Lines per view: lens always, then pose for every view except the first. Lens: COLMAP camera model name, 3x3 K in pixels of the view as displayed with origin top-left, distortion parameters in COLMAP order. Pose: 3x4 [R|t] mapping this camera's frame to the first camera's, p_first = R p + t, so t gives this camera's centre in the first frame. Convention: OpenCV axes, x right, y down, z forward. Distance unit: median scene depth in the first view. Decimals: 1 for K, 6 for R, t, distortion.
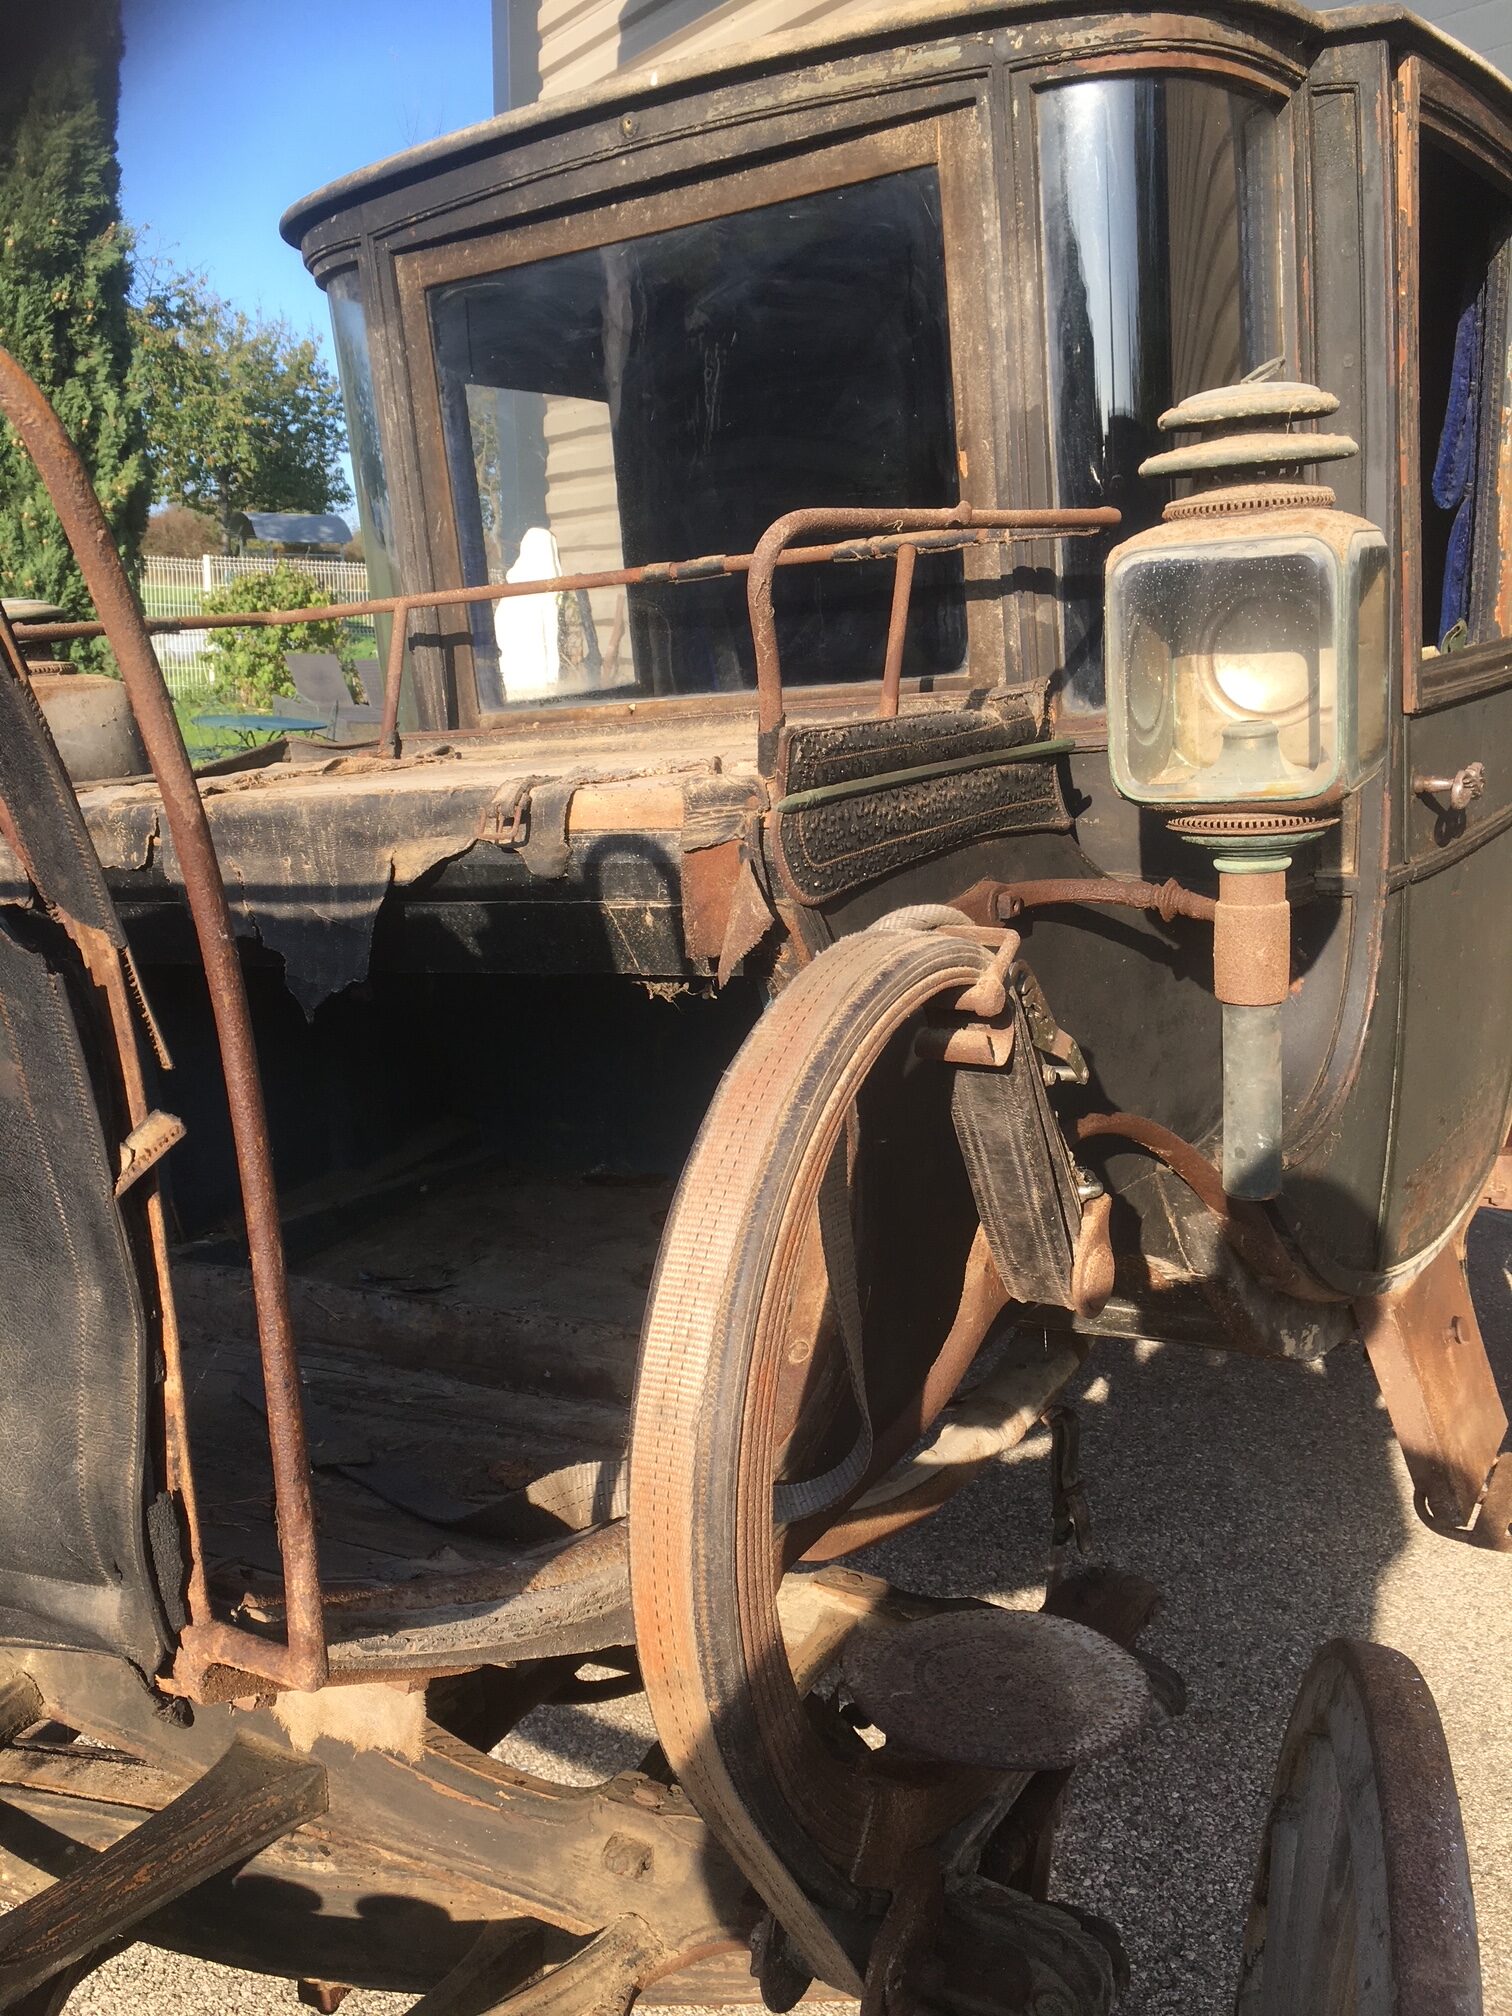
lens RADIAL K [[1715.3, 0, 740.5], [0, 1715.3, 995.7], [0, 0, 1]] dist [0.093229, -0.144429]
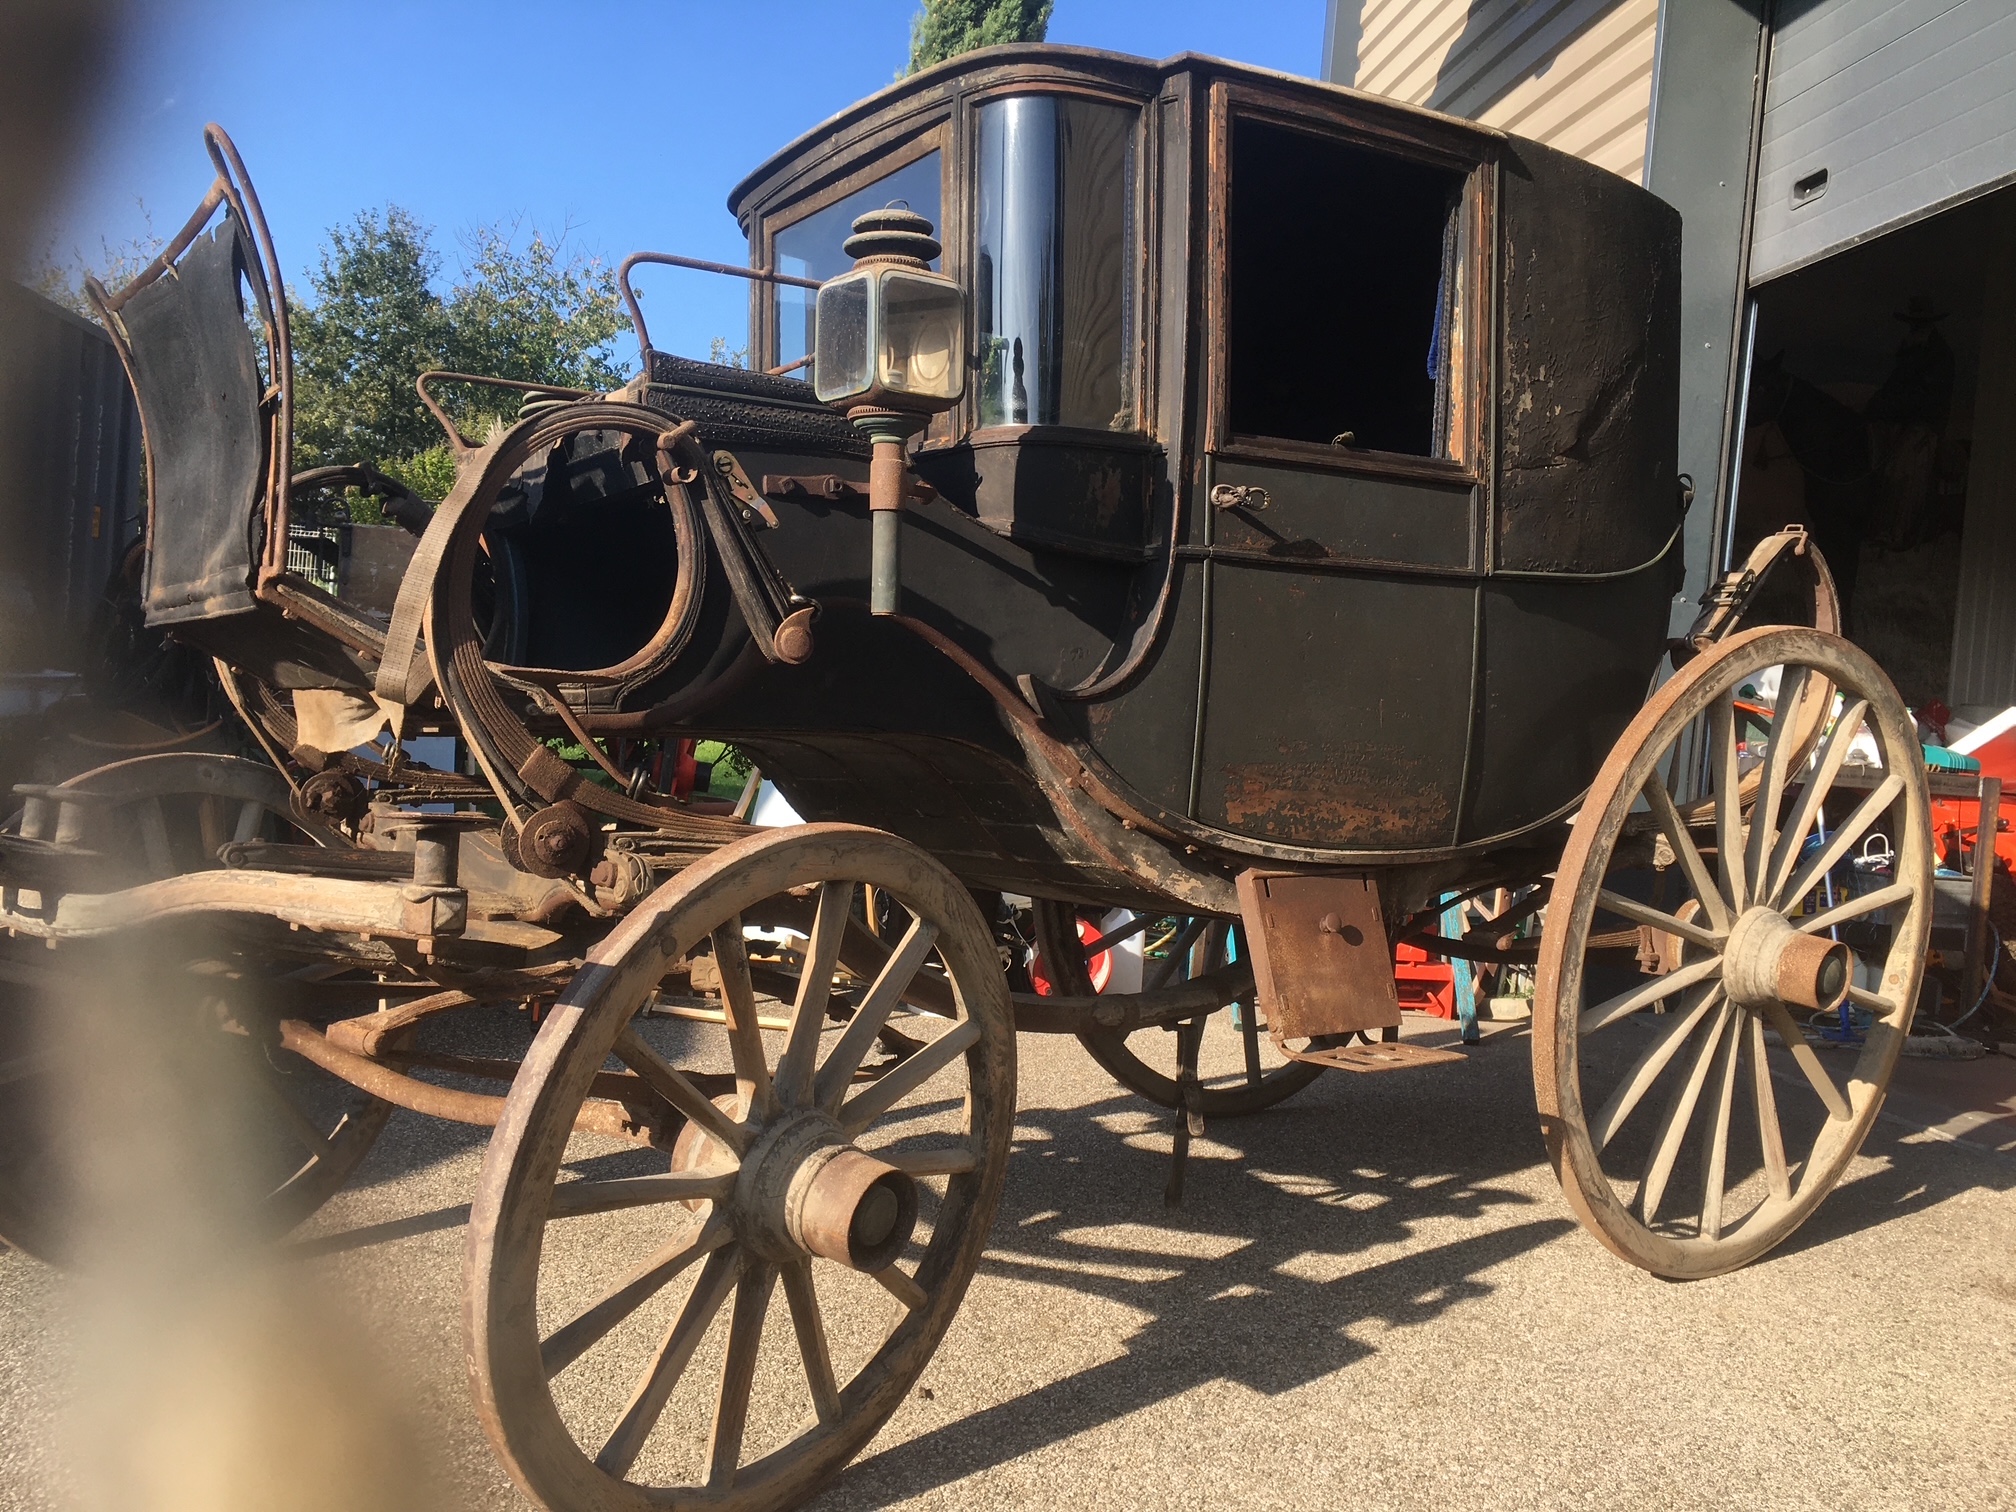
lens RADIAL K [[1718.0, 0, 979.2], [0, 1718.0, 763.3], [0, 0, 1]] dist [0.082743, -0.129821]
pose [[0.906915, 0.099735, -0.409339, 0.974168], [-0.174509, 0.973239, -0.149505, 0.446671], [0.383474, 0.207021, 0.900050, -0.541680]]
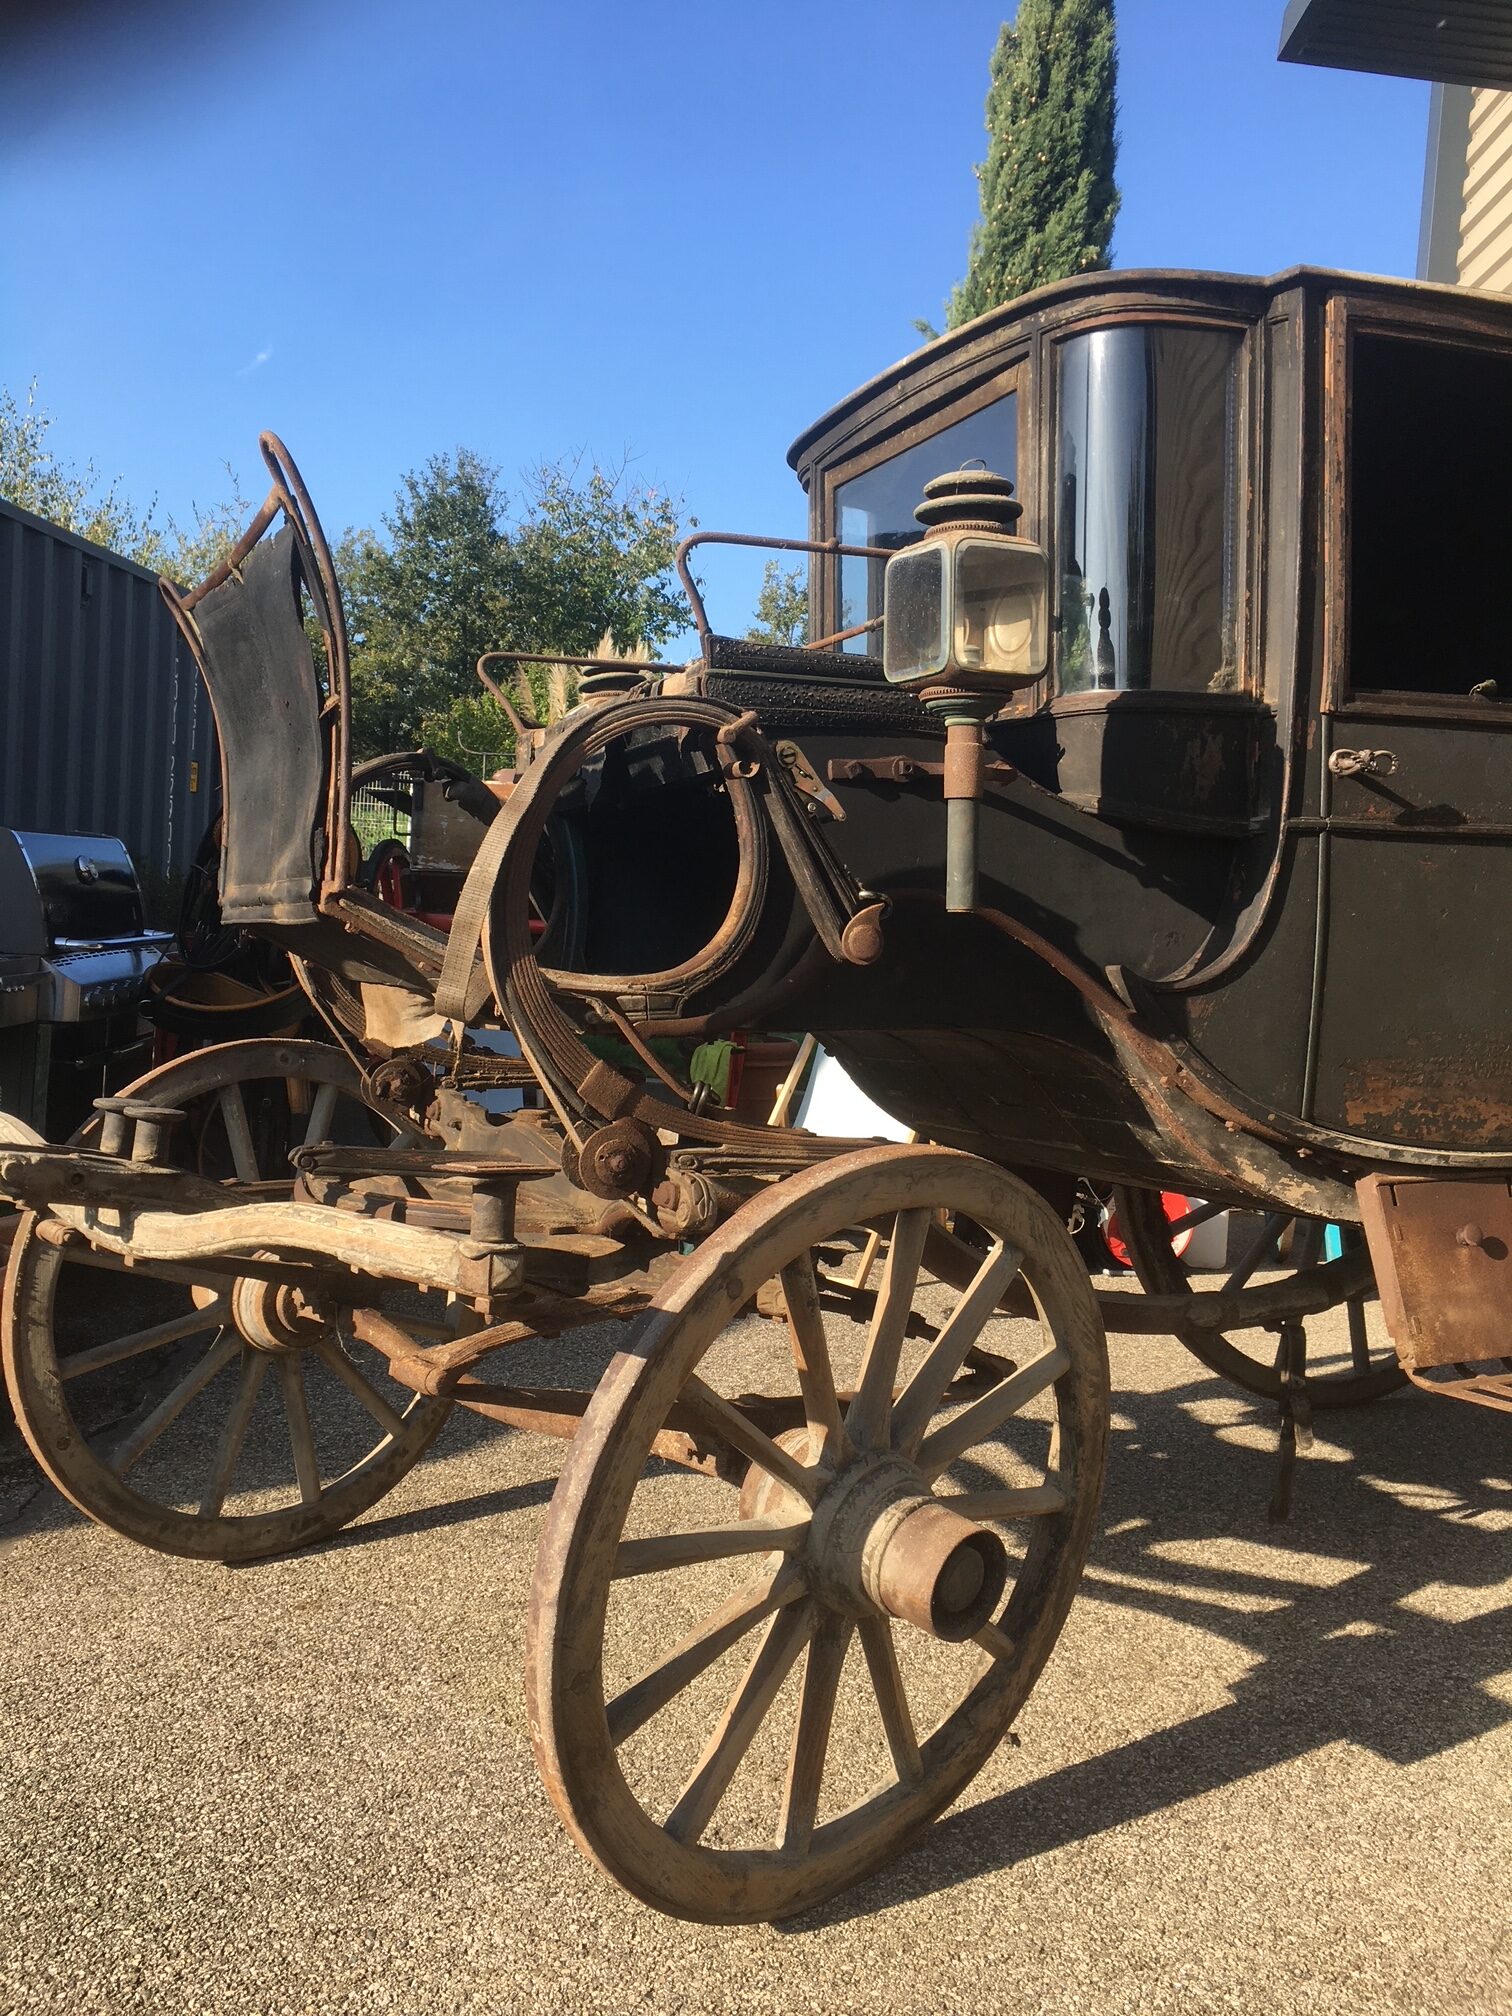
lens RADIAL K [[1715.3, 0, 740.5], [0, 1715.3, 995.7], [0, 0, 1]] dist [0.093229, -0.144429]
pose [[0.825372, 0.098686, -0.555897, 0.894926], [-0.188689, 0.976206, -0.106855, 0.351596], [0.532125, 0.193087, 0.824354, -0.462927]]
